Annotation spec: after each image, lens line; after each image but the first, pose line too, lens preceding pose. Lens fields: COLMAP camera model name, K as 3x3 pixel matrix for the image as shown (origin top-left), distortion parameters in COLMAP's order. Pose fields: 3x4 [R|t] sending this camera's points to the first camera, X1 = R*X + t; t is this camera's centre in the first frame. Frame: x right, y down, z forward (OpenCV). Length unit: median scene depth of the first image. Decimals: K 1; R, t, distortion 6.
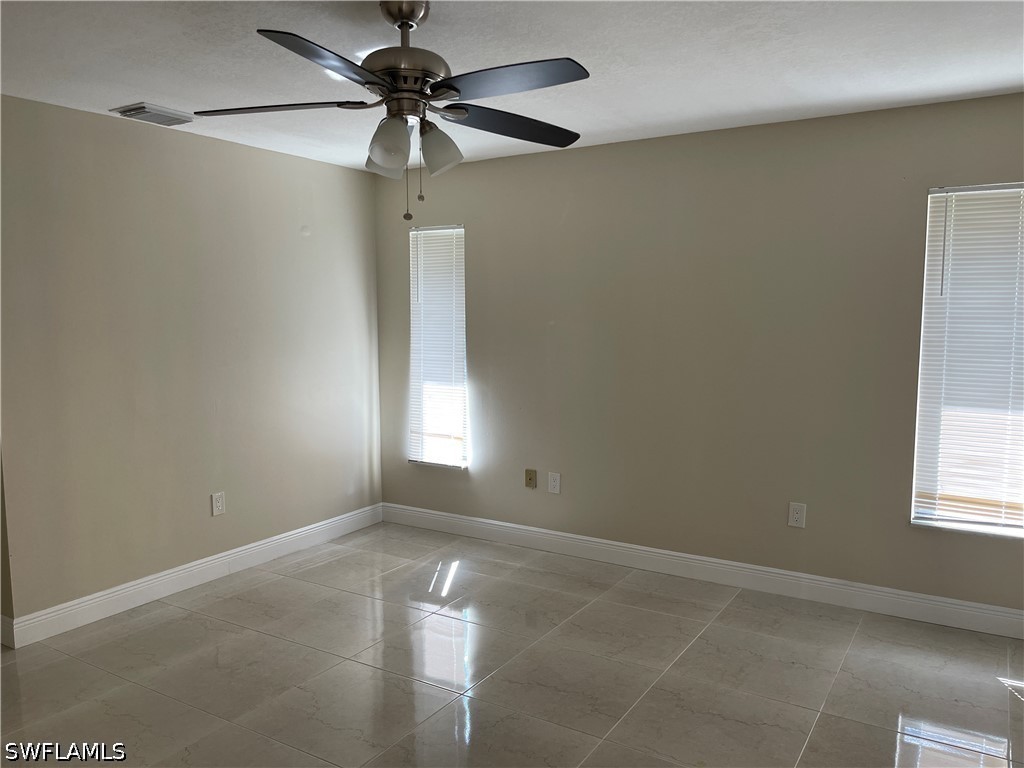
lens RADIAL K [[780.4, 0, 514.5], [0, 780.4, 391.4], [0, 0, 1]] dist [0.049487, -0.003906]
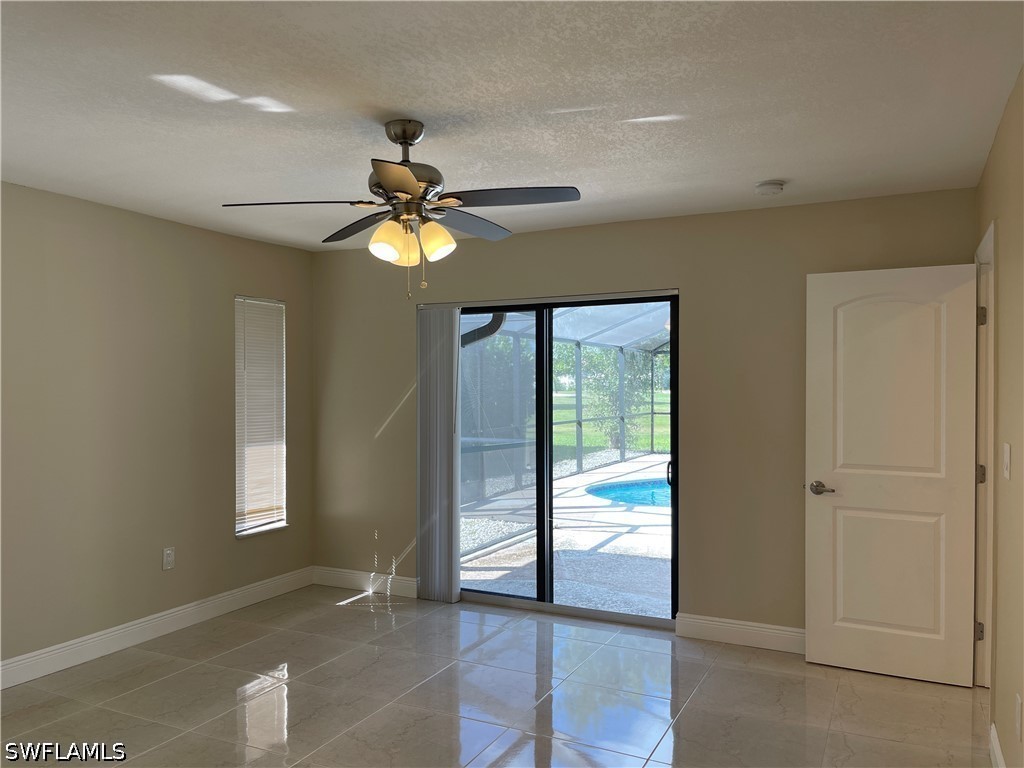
lens RADIAL K [[780.4, 0, 514.5], [0, 780.4, 391.4], [0, 0, 1]] dist [0.049487, -0.003906]
pose [[-0.092181, -0.000228, 0.995742, -0.884474], [0.107758, 0.994125, 0.010203, -0.043306], [-0.989894, 0.108240, -0.091615, 0.627479]]
